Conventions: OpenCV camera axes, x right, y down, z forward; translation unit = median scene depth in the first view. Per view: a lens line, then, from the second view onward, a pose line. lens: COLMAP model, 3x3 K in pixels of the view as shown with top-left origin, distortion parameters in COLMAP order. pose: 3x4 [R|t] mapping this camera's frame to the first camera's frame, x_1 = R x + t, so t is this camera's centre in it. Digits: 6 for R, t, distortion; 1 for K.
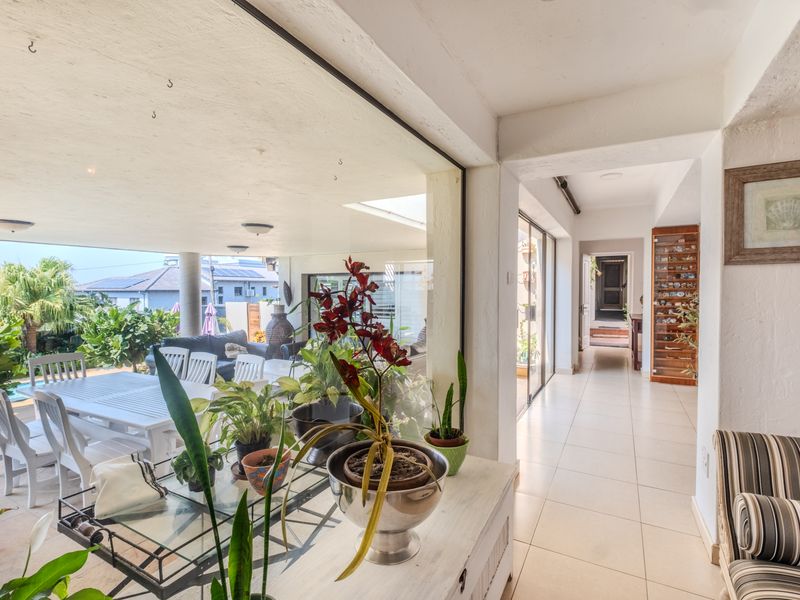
lens RADIAL K [[393.8, 0, 401.6], [0, 393.8, 298.9], [0, 0, 1]] dist [-0.002562, -0.000739]
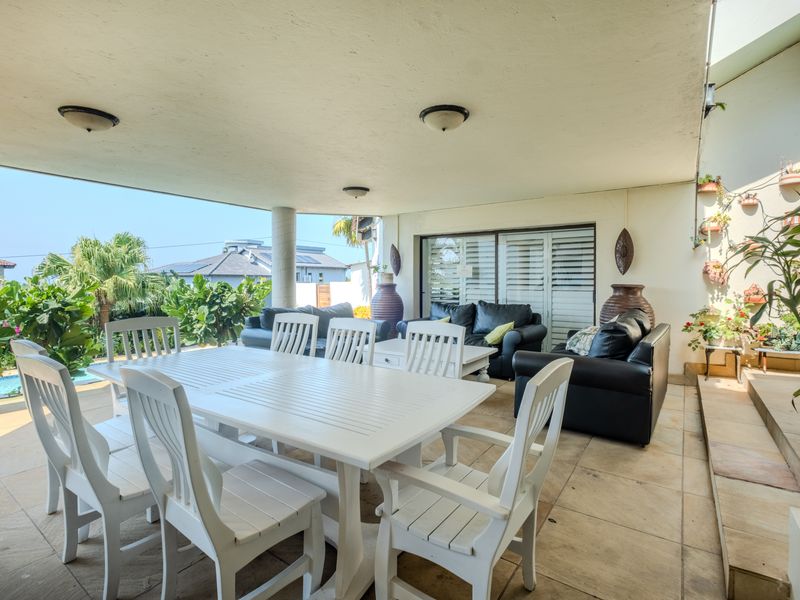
lens RADIAL K [[393.8, 0, 396.5], [0, 393.8, 281.5], [0, 0, 1]] dist [-0.002562, -0.000739]
pose [[0.993292, 0.001467, -0.115626, -0.211850], [-0.004101, 0.999737, -0.022549, 0.053678], [0.115562, 0.022872, 0.993037, 0.217330]]
